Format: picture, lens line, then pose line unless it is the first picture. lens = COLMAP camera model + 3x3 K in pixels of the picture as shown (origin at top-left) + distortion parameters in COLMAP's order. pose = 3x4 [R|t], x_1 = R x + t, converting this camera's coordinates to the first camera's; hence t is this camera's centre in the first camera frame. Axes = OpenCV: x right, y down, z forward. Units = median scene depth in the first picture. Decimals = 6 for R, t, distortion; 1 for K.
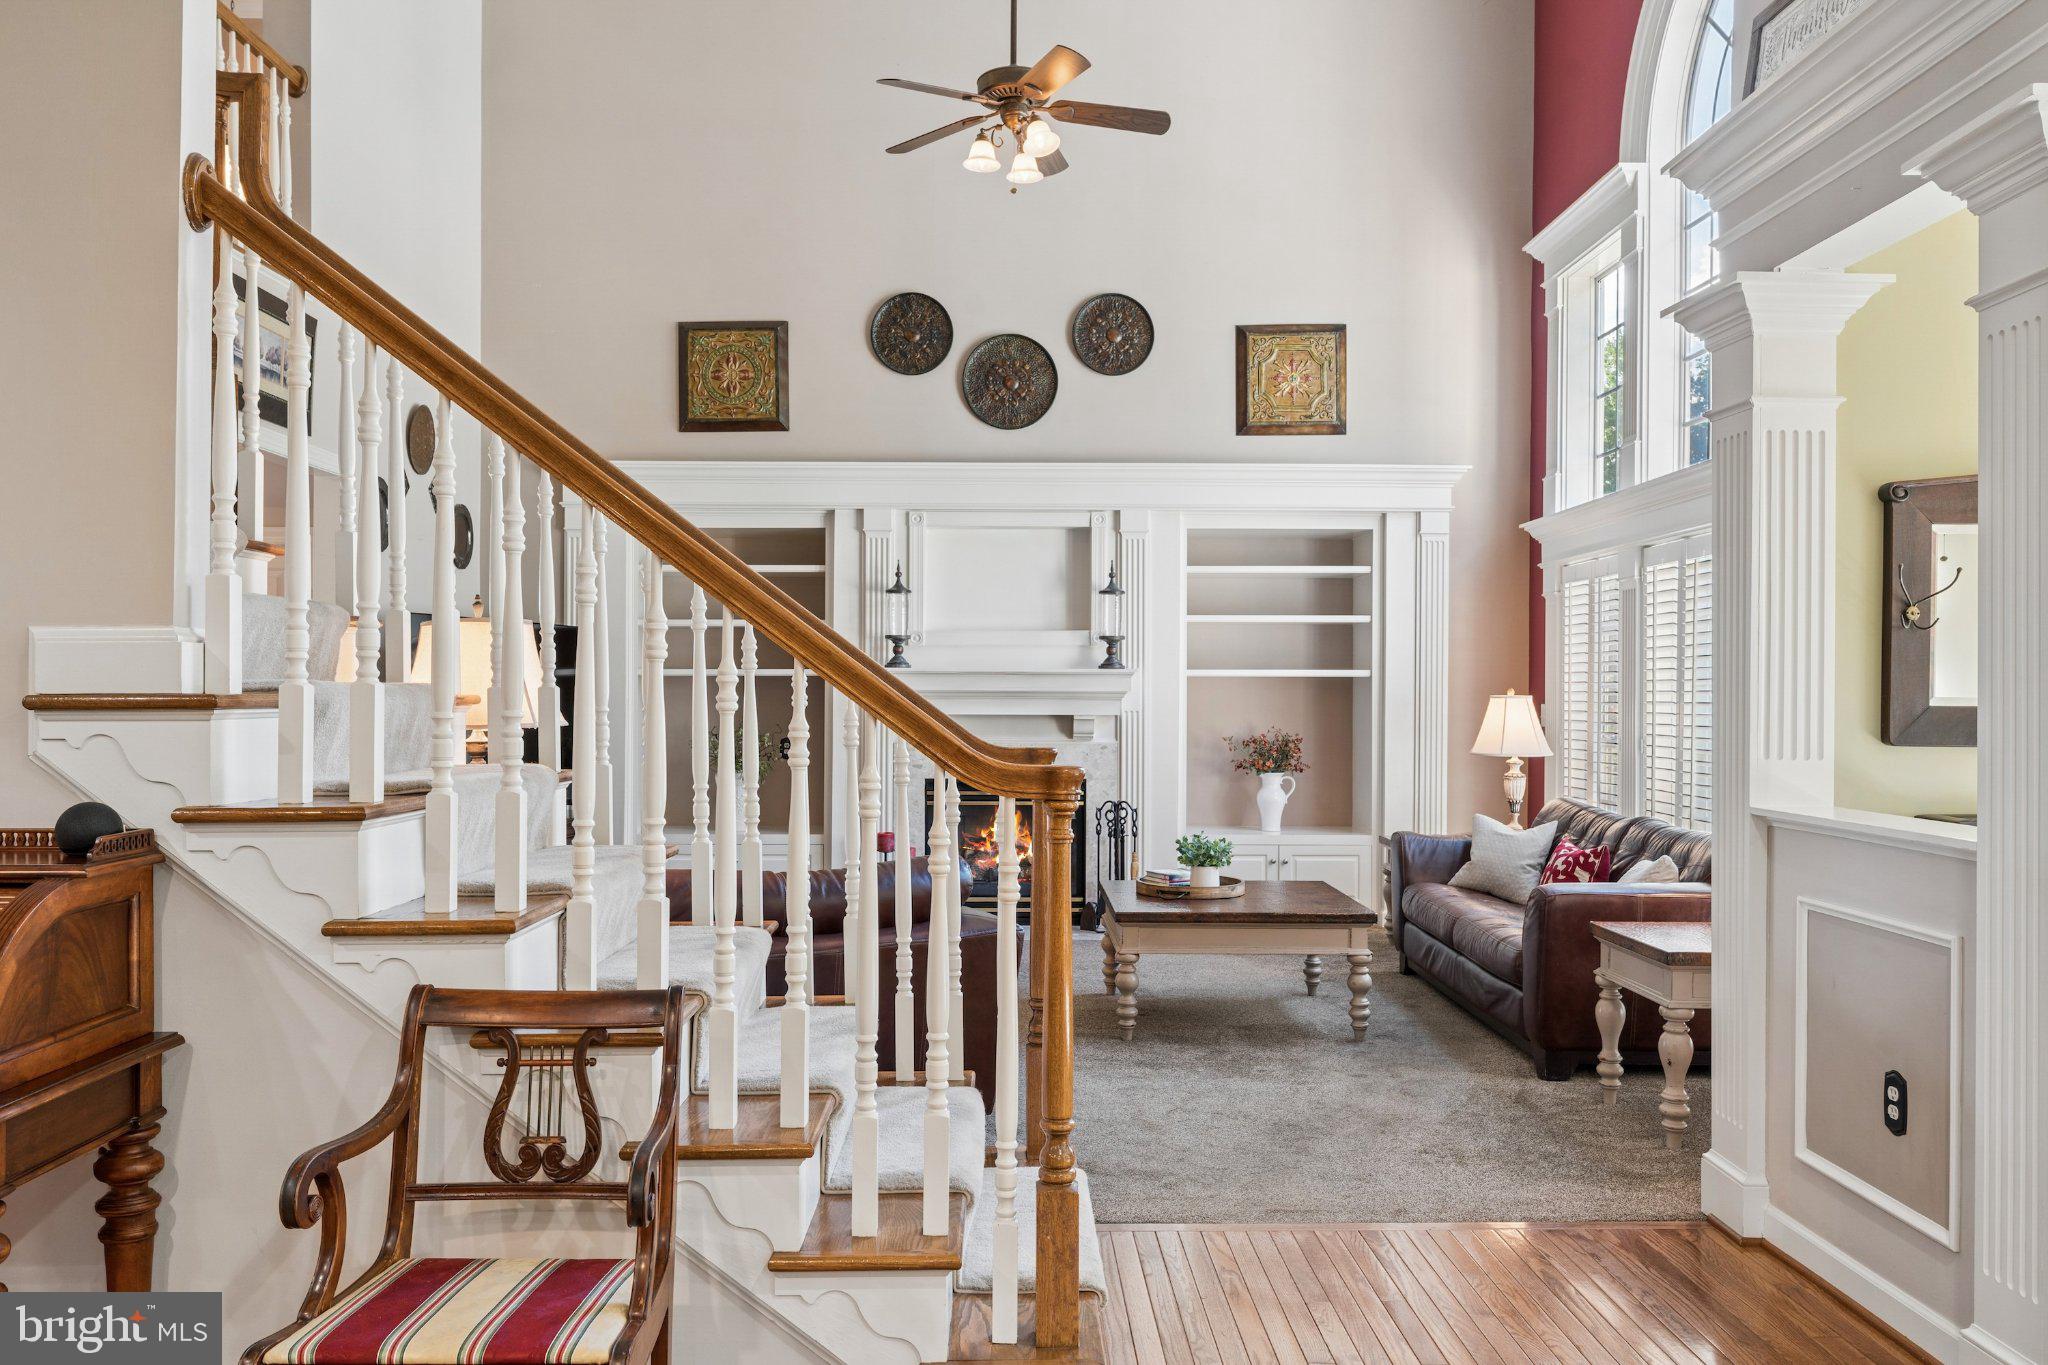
lens RADIAL K [[1534.4, 0, 1014.2], [0, 1534.4, 703.1], [0, 0, 1]] dist [0.005707, 0.001006]
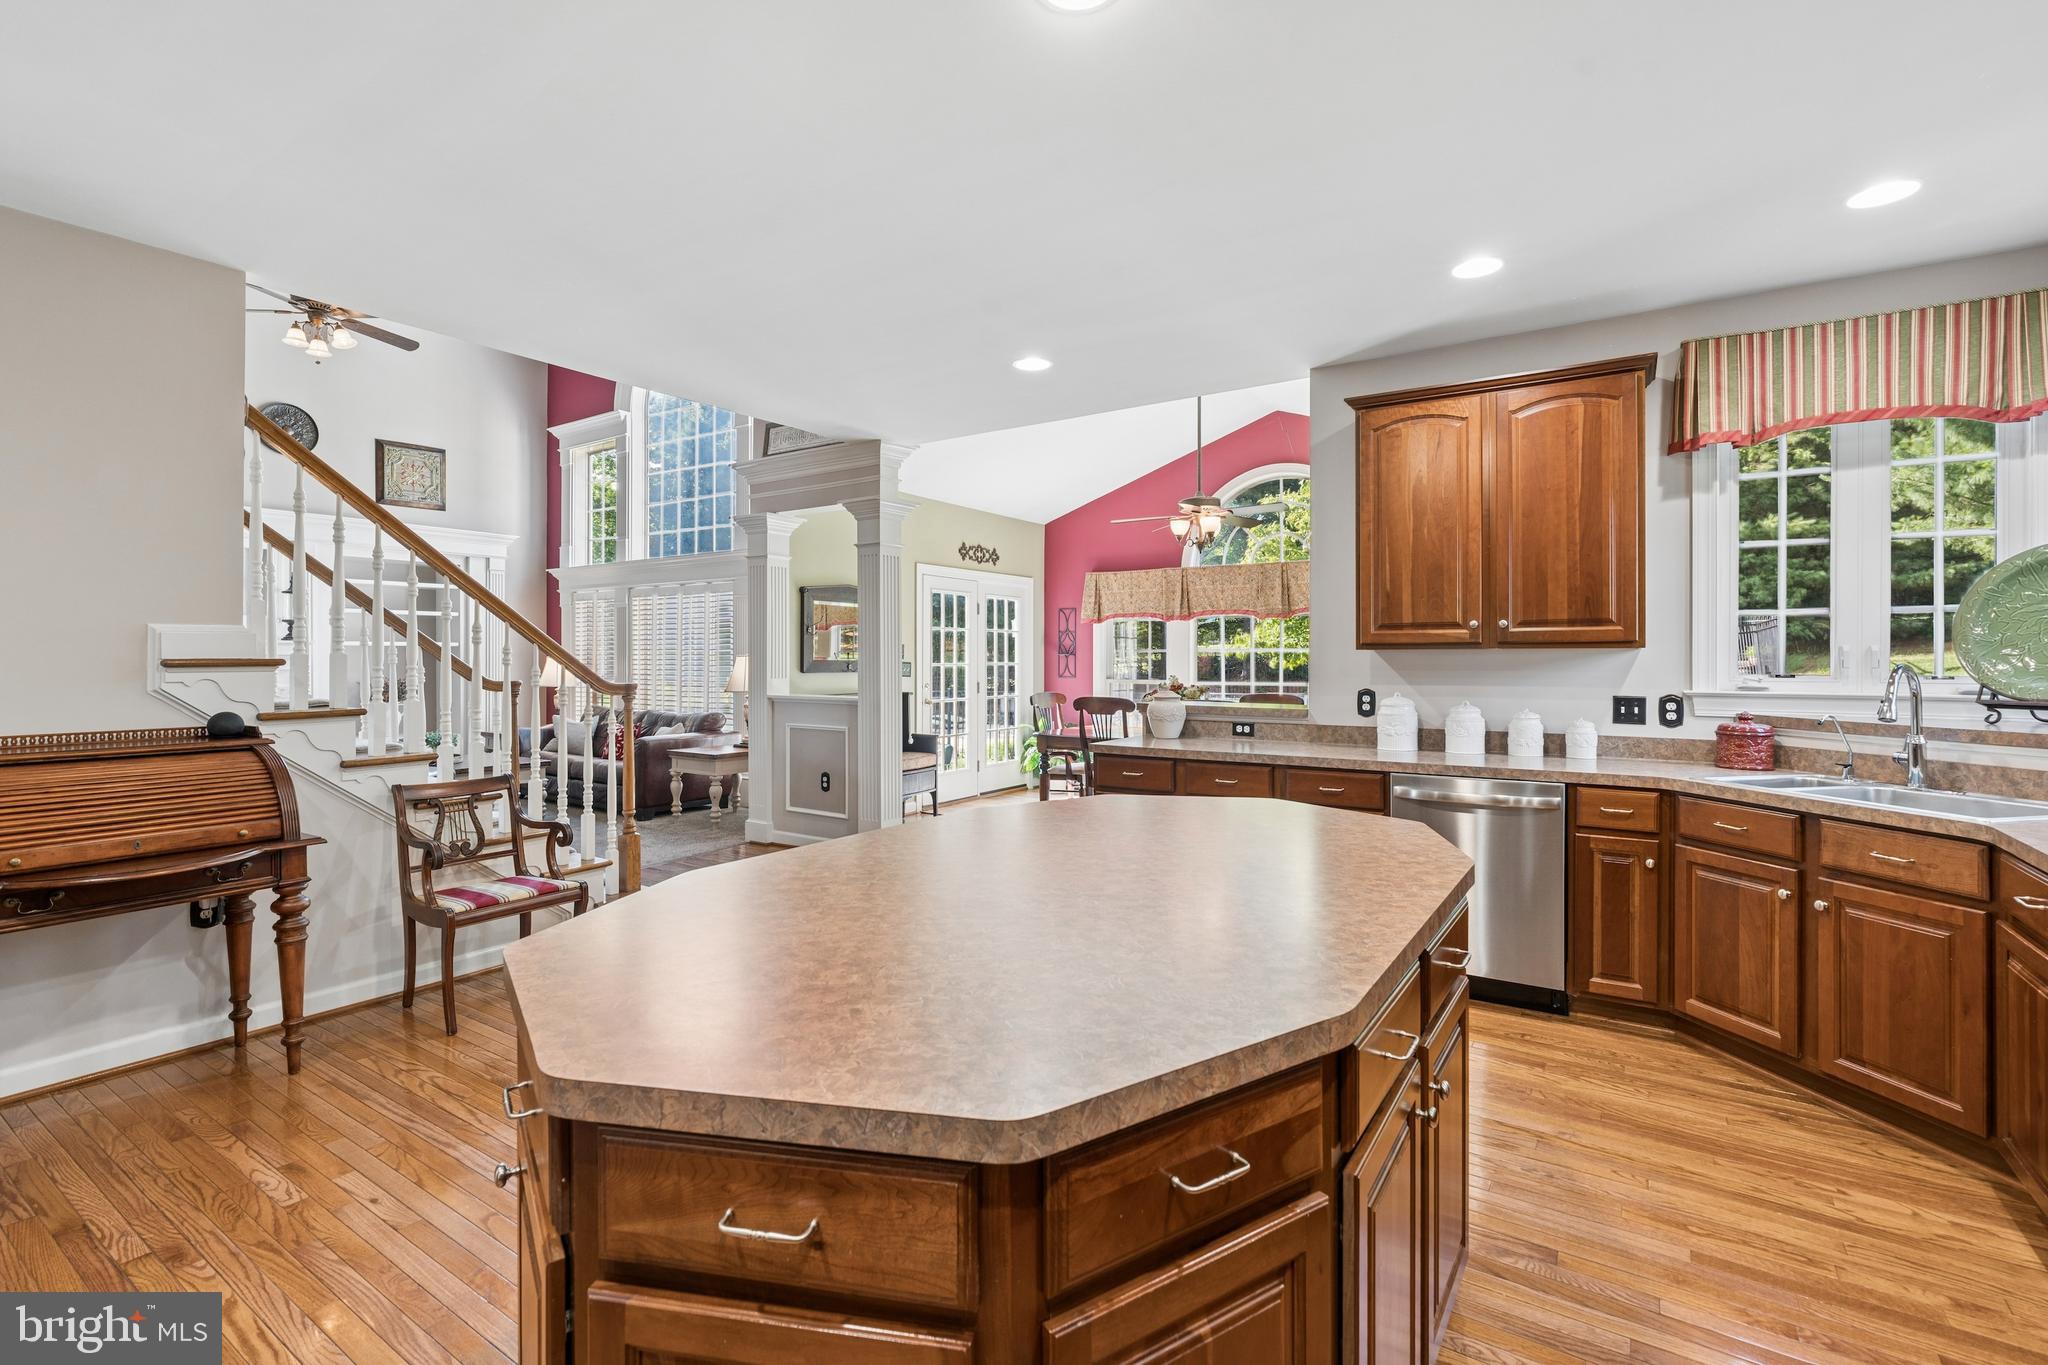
lens RADIAL K [[924.6, 0, 1027.3], [0, 924.6, 661.2], [0, 0, 1]] dist [-0.000766, 0.002180]
pose [[0.559668, -0.006939, 0.828688, -0.300697], [0.006074, 0.999972, 0.004271, -0.000432], [-0.828695, 0.002643, 0.559695, -0.167116]]
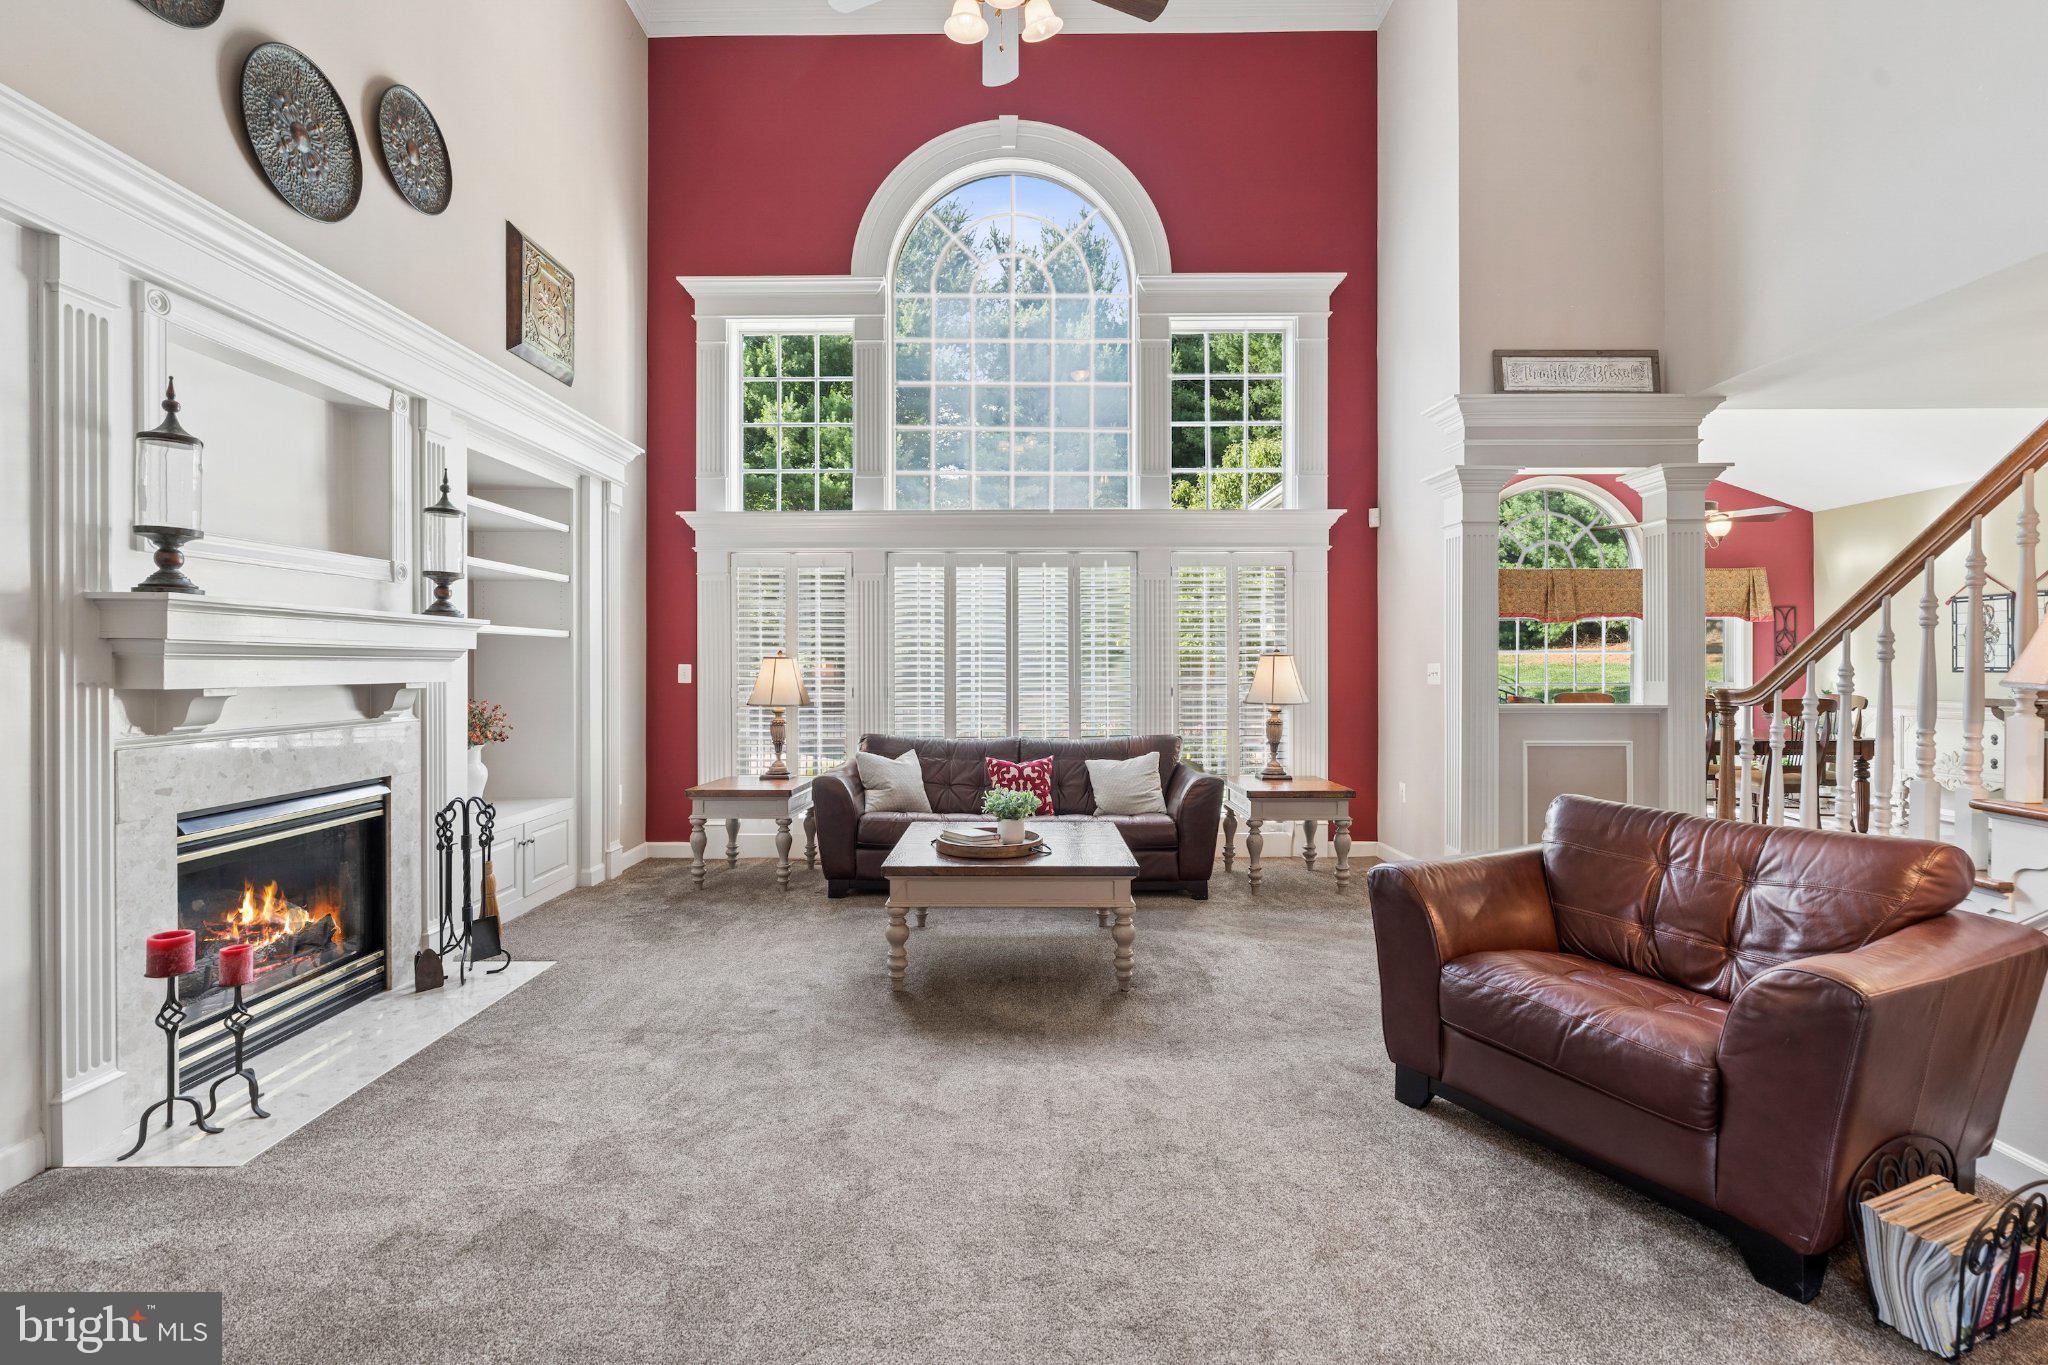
lens RADIAL K [[917.9, 0, 1021.7], [0, 917.9, 671.5], [0, 0, 1]] dist [-0.004051, -0.000222]
pose [[0.001729, -0.010681, 0.999941, -0.364523], [0.006327, 0.999923, 0.010670, 0.000106], [-0.999978, 0.006309, 0.001797, 0.719054]]
